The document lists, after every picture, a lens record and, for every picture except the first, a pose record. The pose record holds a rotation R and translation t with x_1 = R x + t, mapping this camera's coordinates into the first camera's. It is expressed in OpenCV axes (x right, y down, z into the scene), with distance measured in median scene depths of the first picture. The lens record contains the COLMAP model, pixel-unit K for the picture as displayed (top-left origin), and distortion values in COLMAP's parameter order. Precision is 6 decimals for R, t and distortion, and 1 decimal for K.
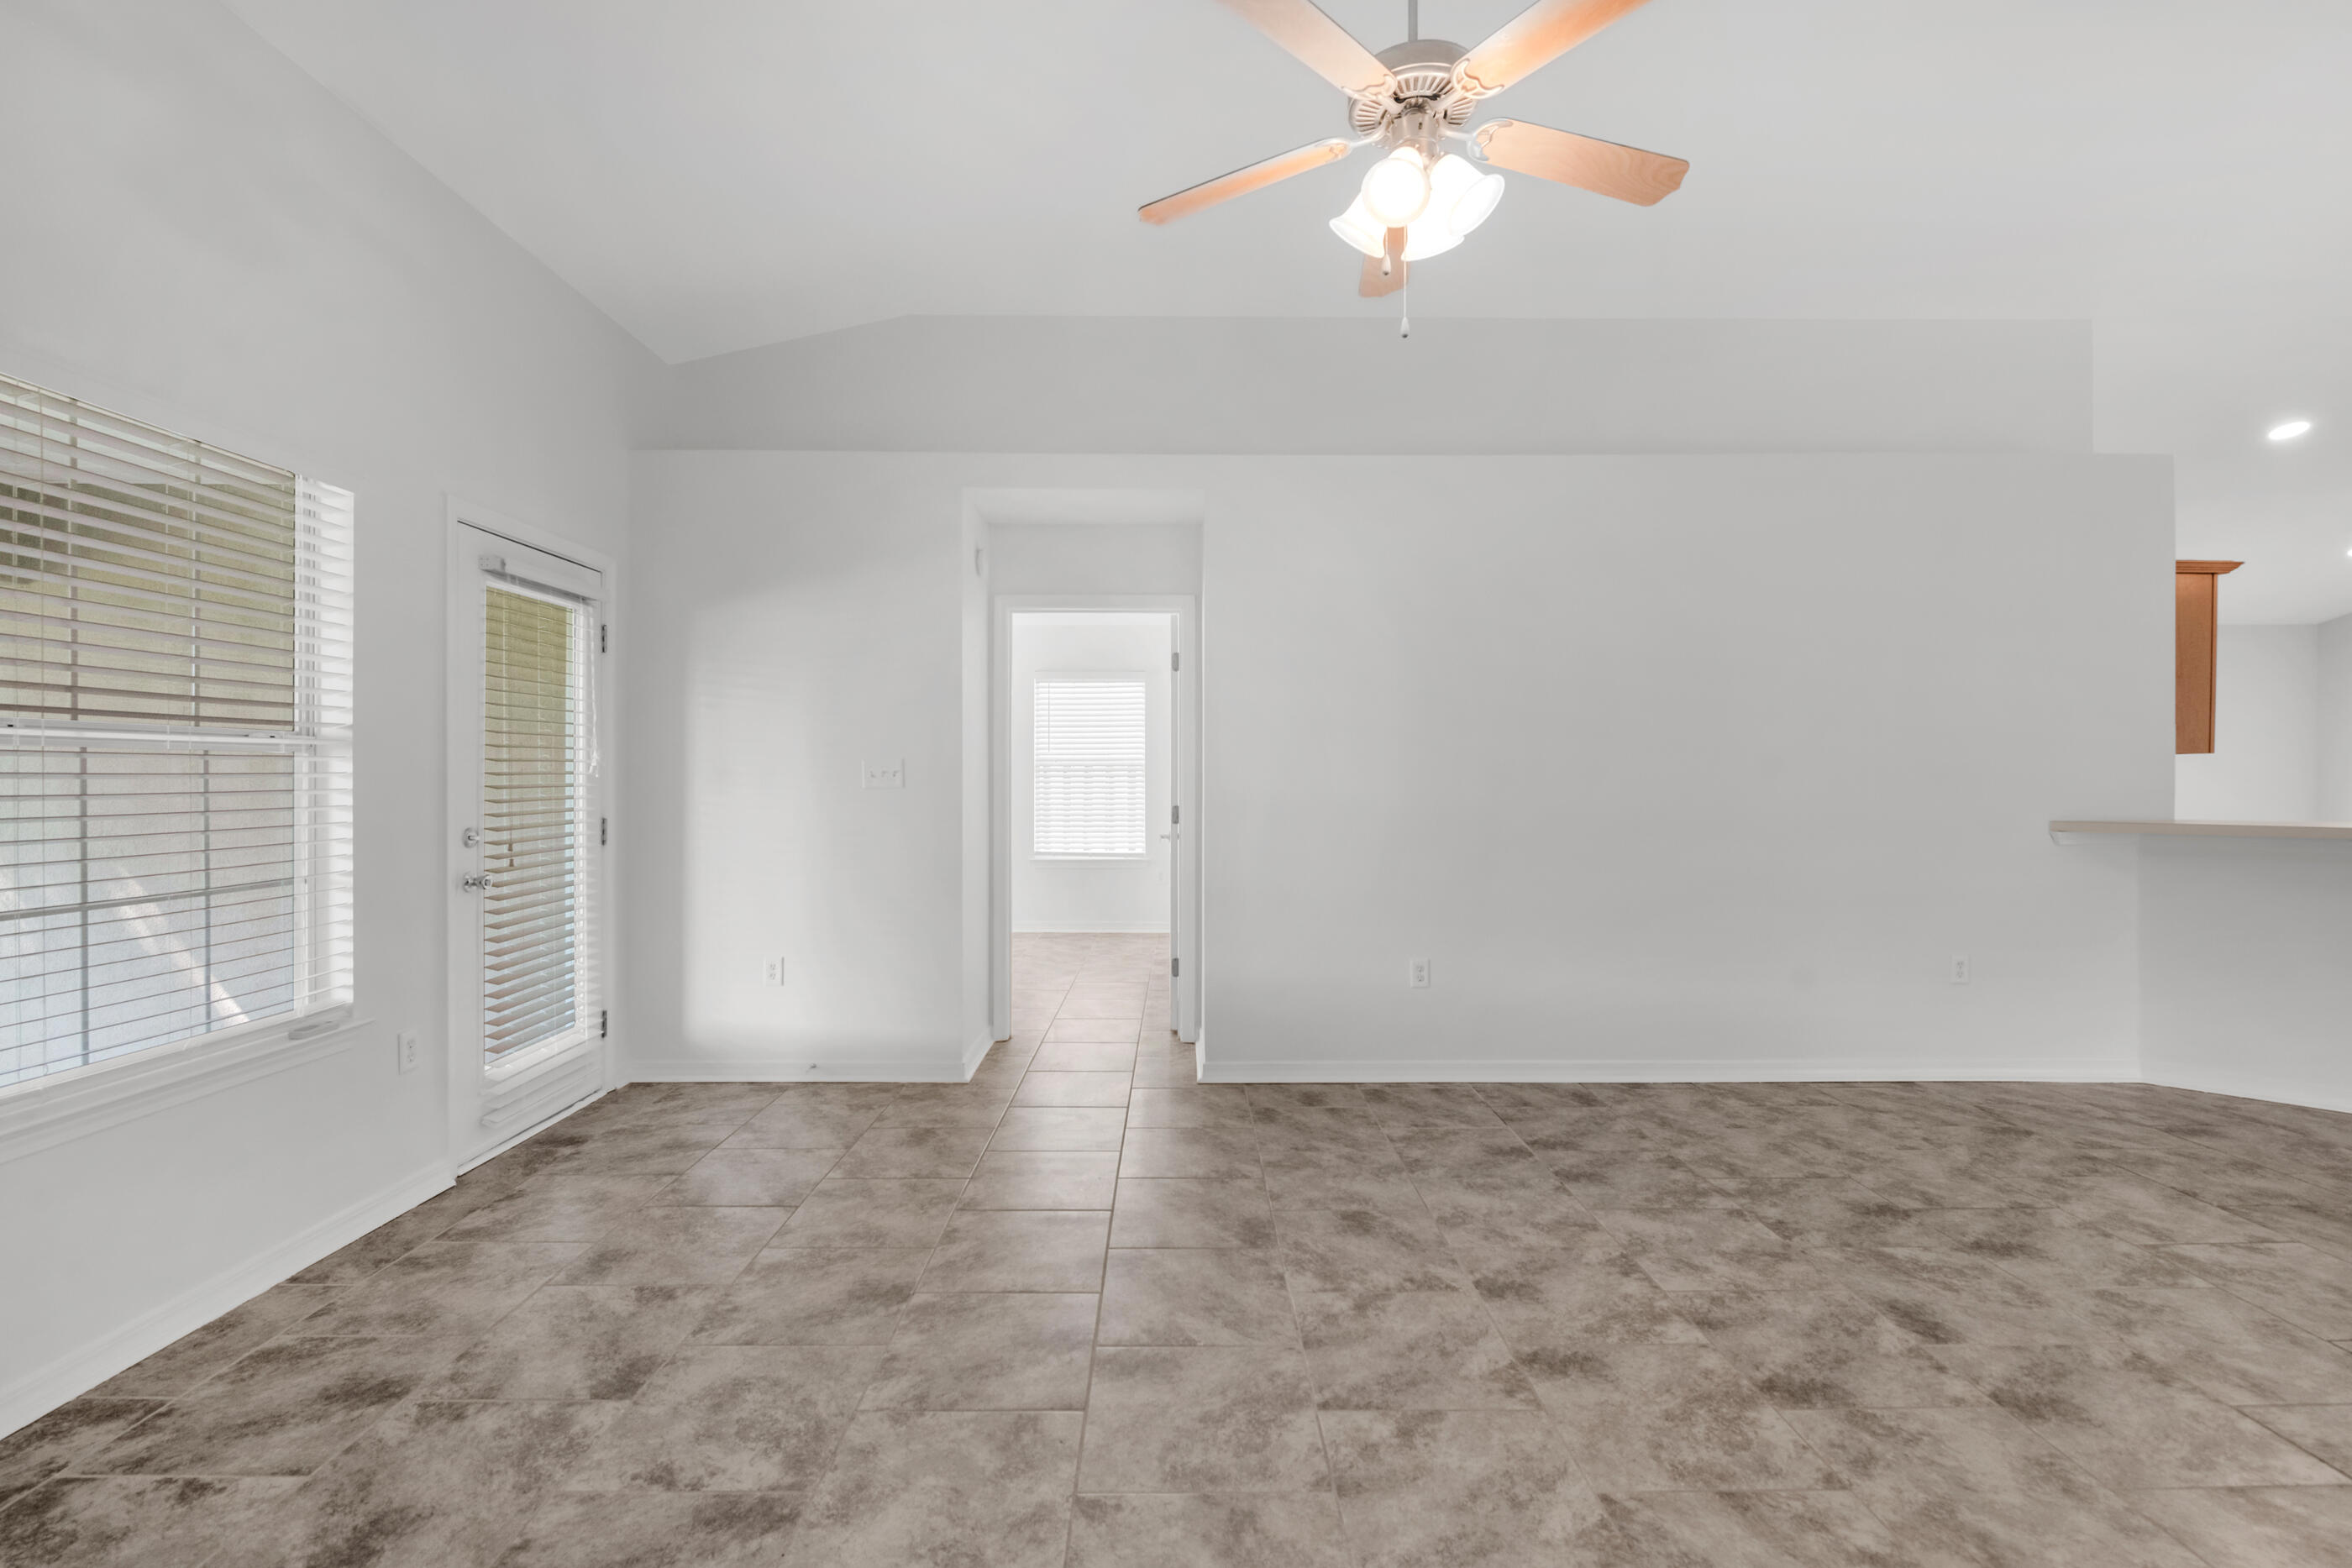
lens RADIAL K [[1011.4, 0, 1151.7], [0, 1011.4, 780.1], [0, 0, 1]] dist [-0.013145, 0.000066]
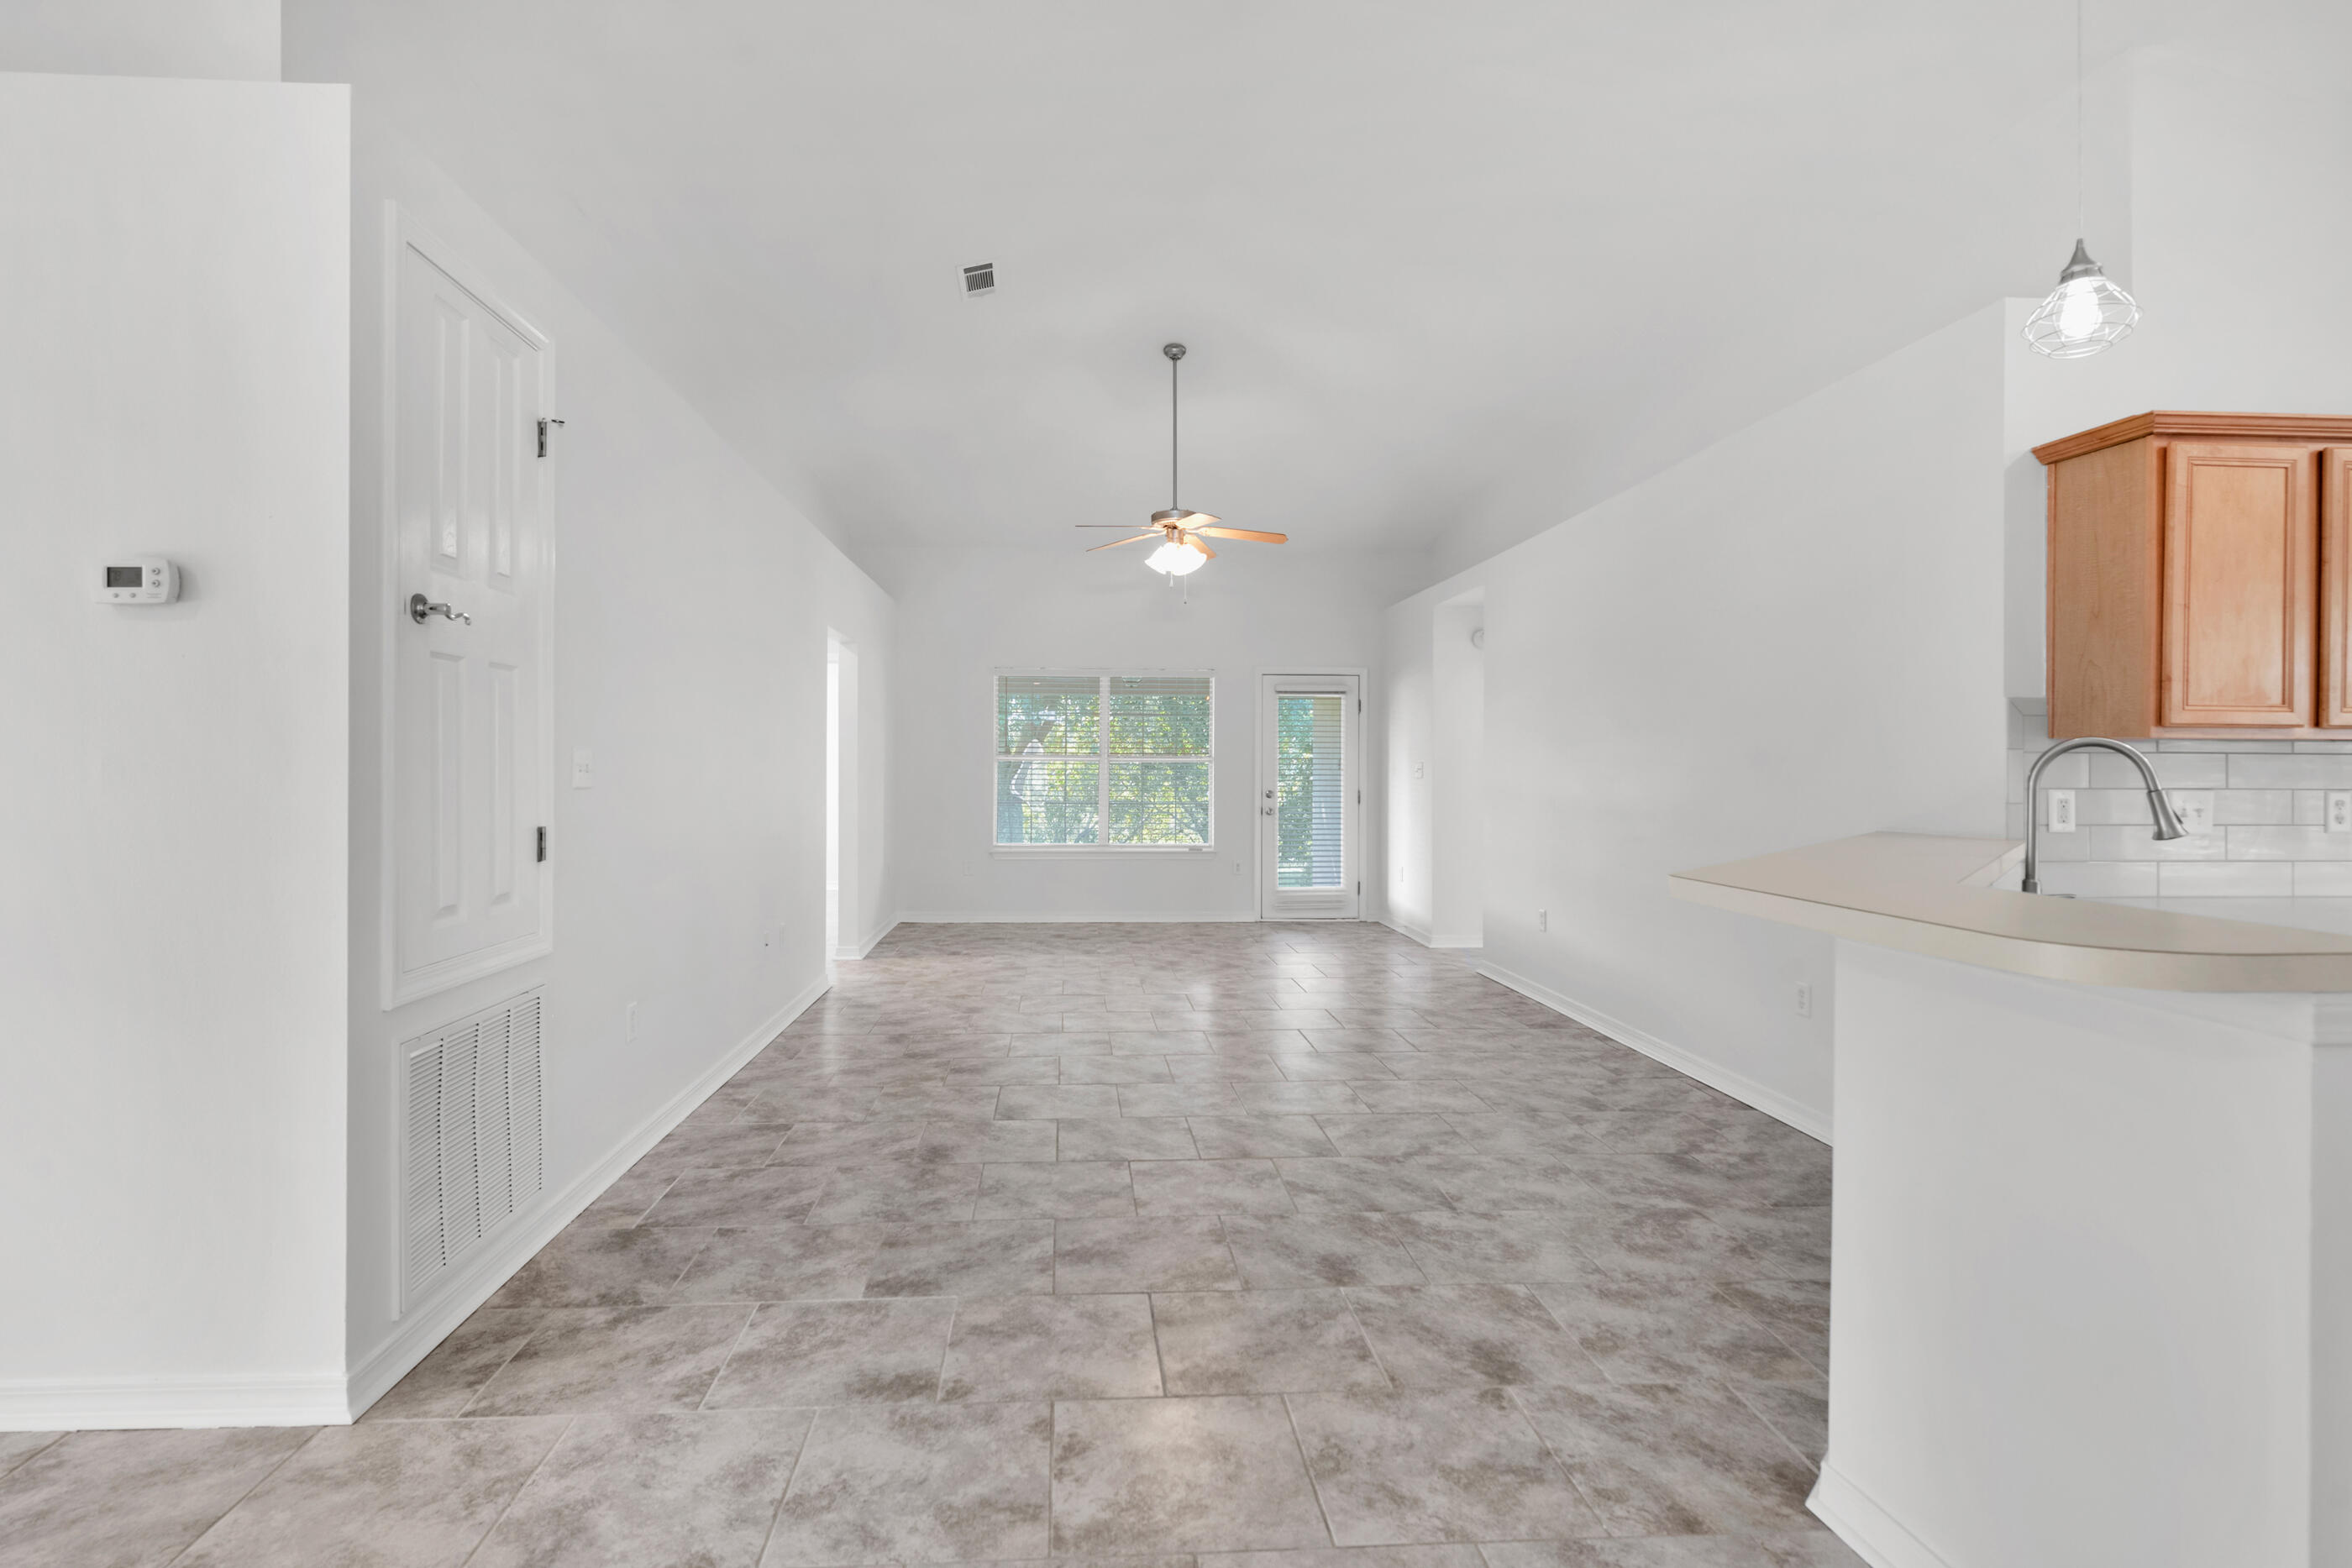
lens RADIAL K [[1132.7, 0, 1144.0], [0, 1132.7, 761.2], [0, 0, 1]] dist [0.001073, -0.000935]
pose [[0.078164, -0.007111, -0.996915, 2.261859], [-0.011828, 0.999898, -0.008060, 0.000326], [0.996870, 0.012421, 0.078072, 0.471590]]
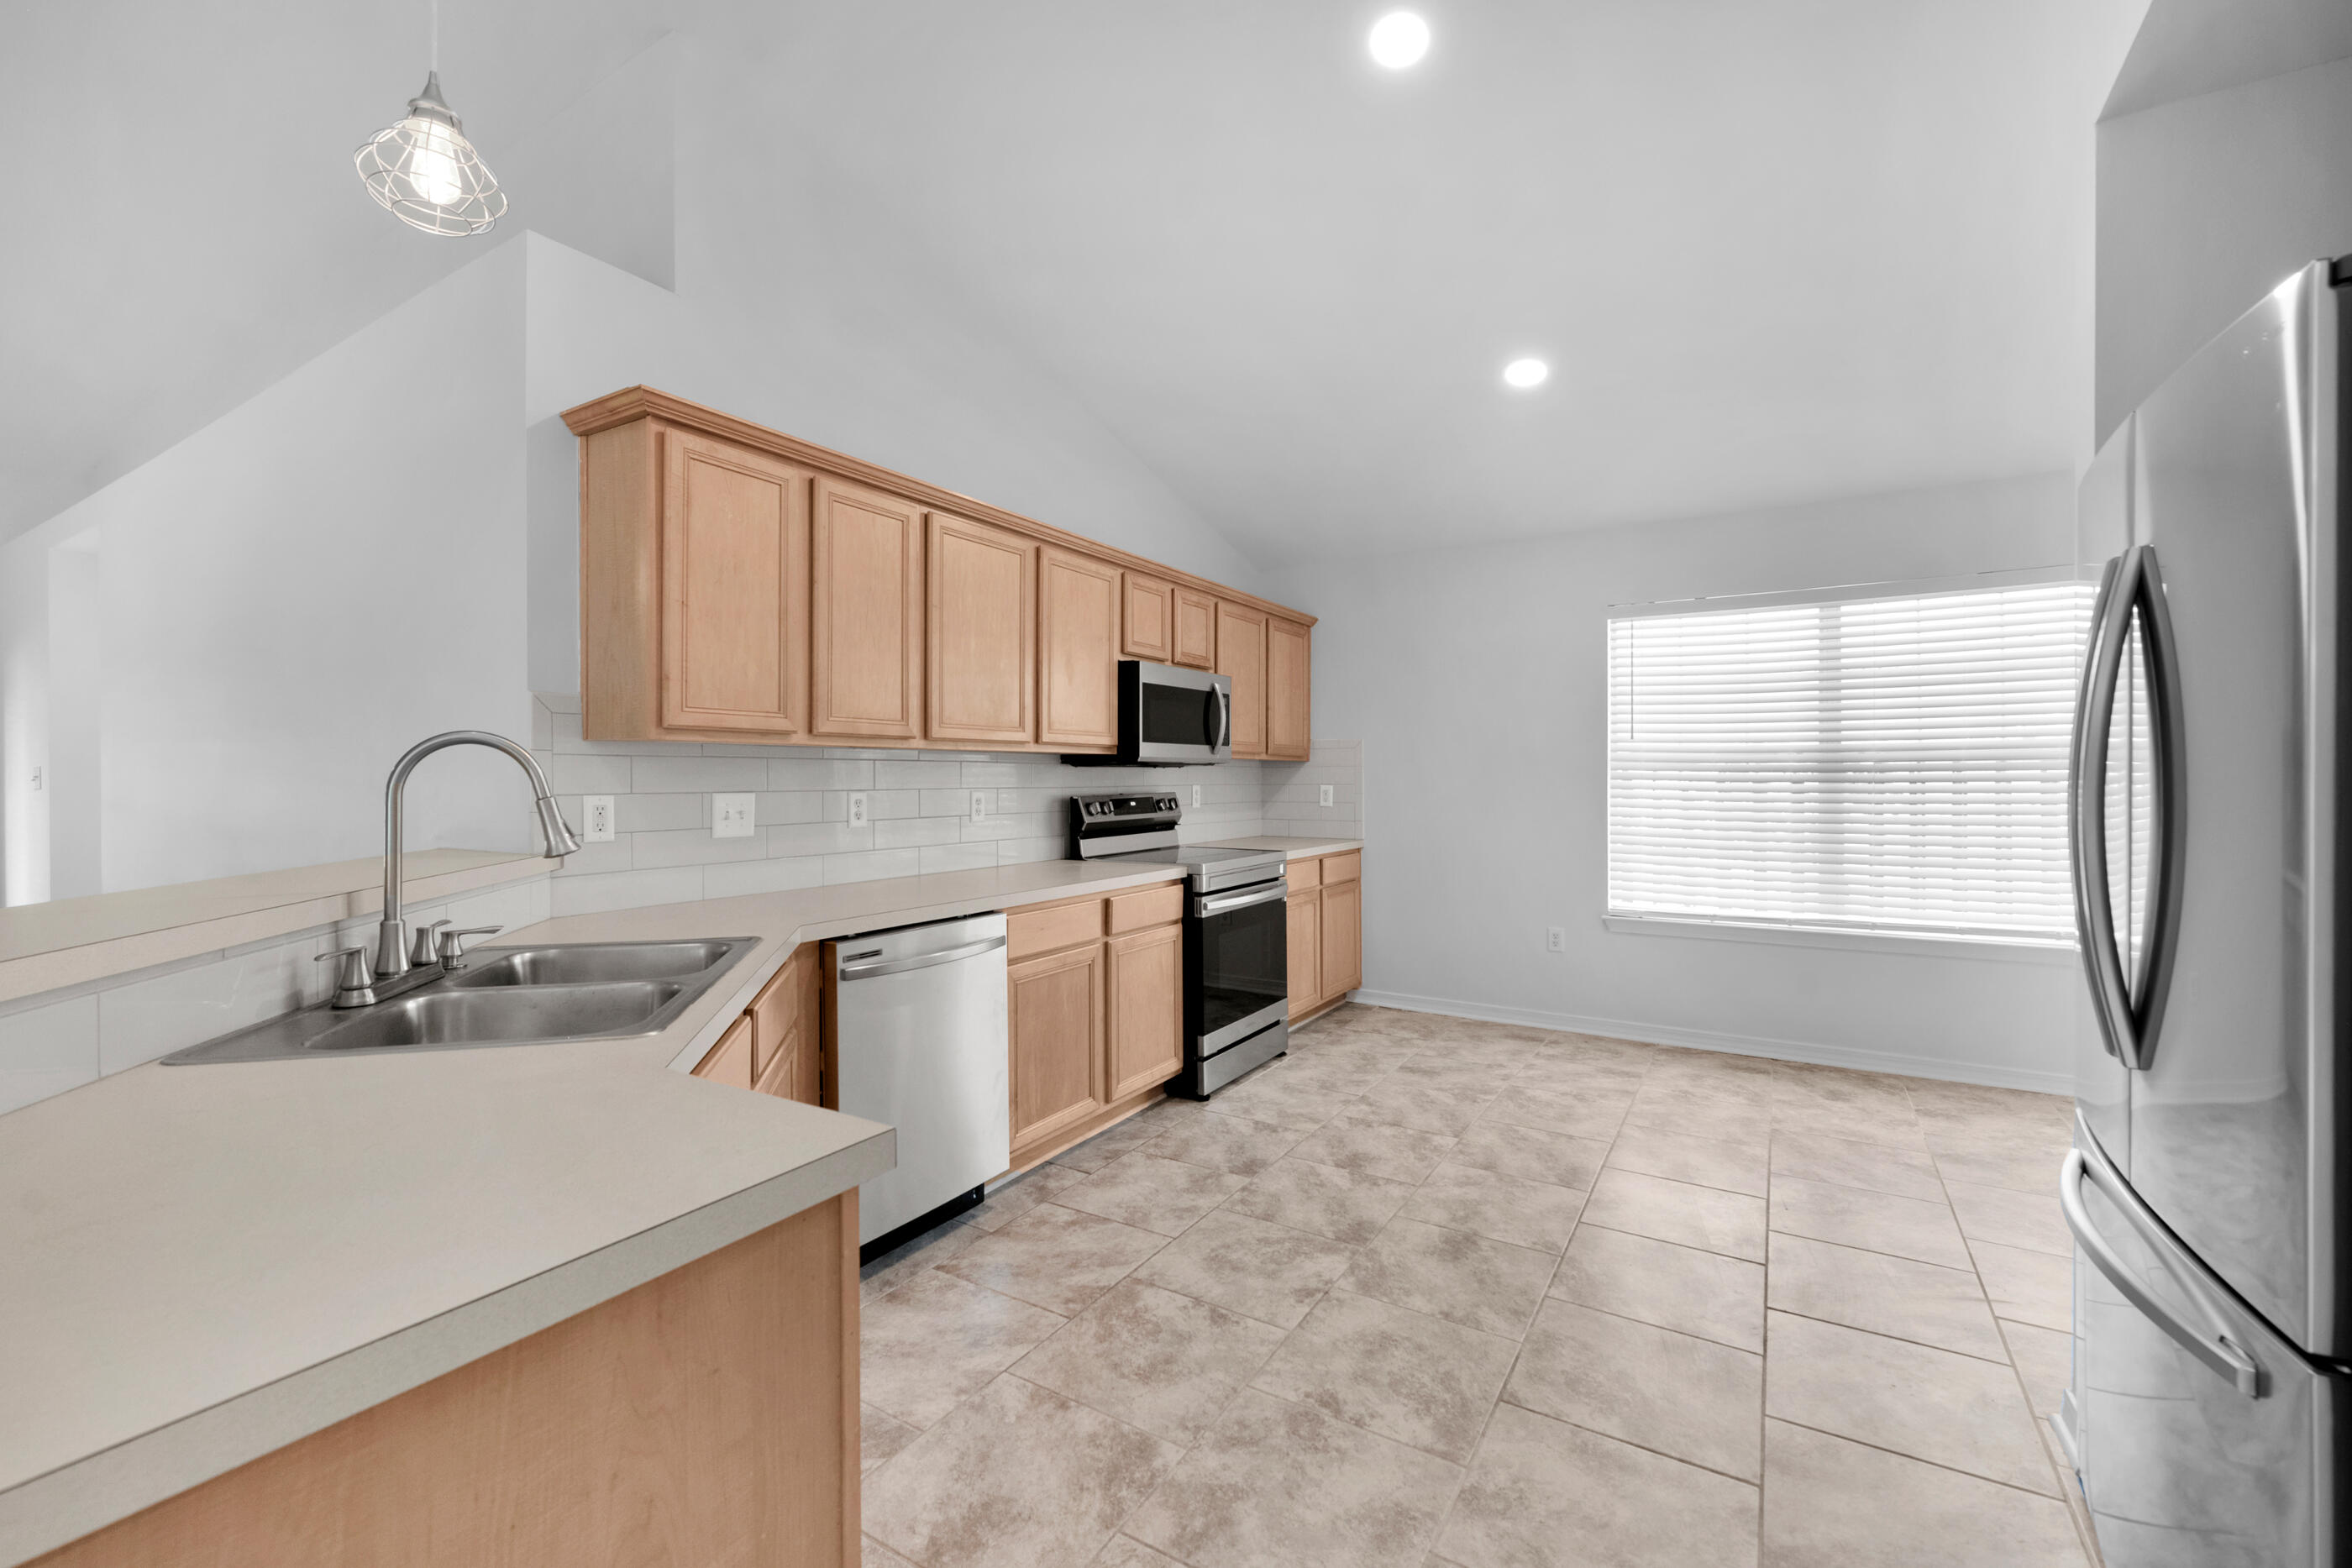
lens RADIAL K [[968.2, 0, 1184.7], [0, 968.2, 786.0], [0, 0, 1]] dist [0.007172, -0.004170]
pose [[0.865929, 0.002350, -0.500161, 2.137170], [-0.001443, 0.999997, 0.002200, -0.002268], [0.500165, -0.001184, 0.865929, 0.900371]]
